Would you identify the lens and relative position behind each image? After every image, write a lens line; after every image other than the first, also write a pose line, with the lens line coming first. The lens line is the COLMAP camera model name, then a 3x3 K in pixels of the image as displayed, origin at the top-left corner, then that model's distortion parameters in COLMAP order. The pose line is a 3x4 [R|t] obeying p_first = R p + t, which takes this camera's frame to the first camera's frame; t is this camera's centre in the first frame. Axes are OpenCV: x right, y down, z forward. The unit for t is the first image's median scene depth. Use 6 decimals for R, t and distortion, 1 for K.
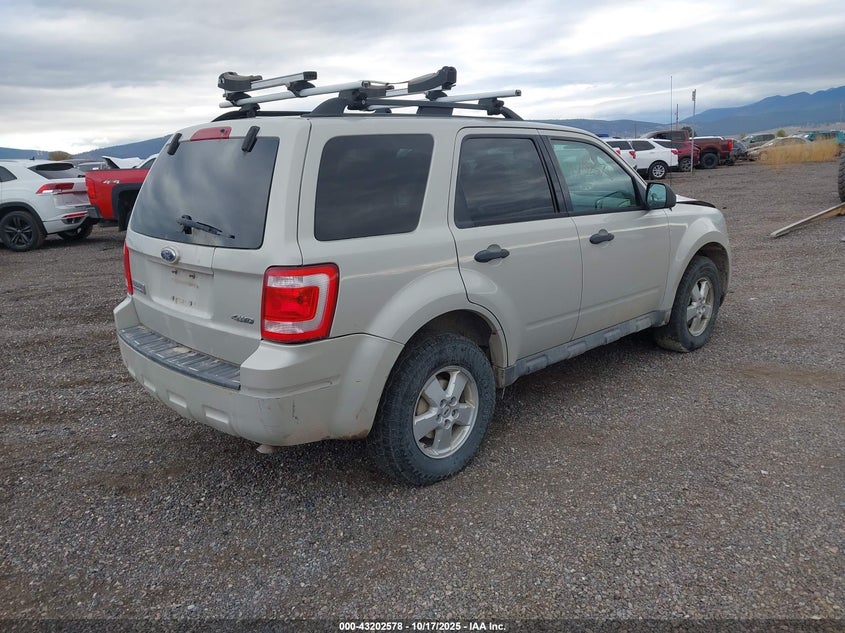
lens RADIAL K [[765.5, 0, 422.5], [0, 765.5, 316.5], [0, 0, 1]] dist [0.000099, -0.005009]
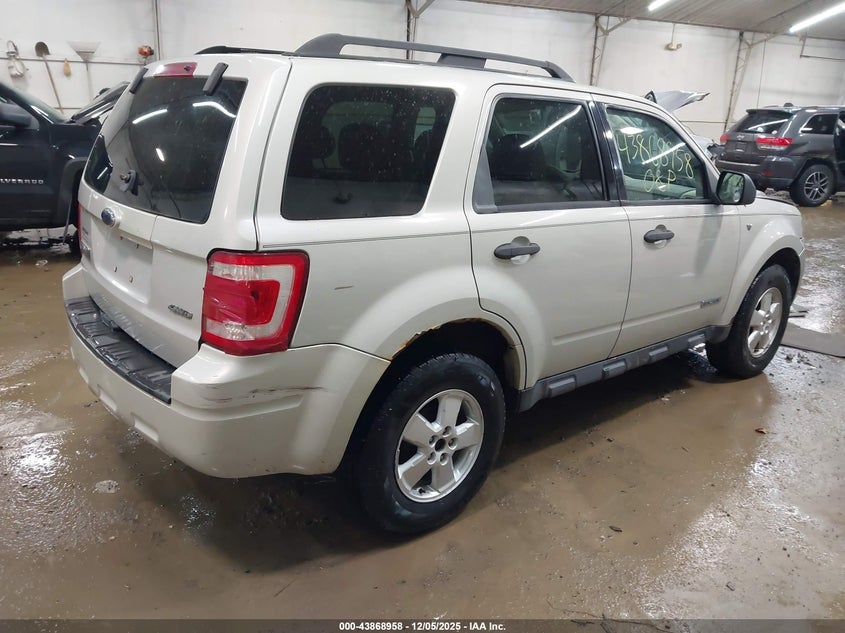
lens RADIAL K [[765.5, 0, 422.5], [0, 765.5, 316.5], [0, 0, 1]] dist [0.000099, -0.005009]
pose [[0.994876, 0.089400, -0.047207, 0.040570], [-0.086835, 0.994766, 0.053847, -0.051273], [0.051774, -0.049472, 0.997433, 0.222125]]
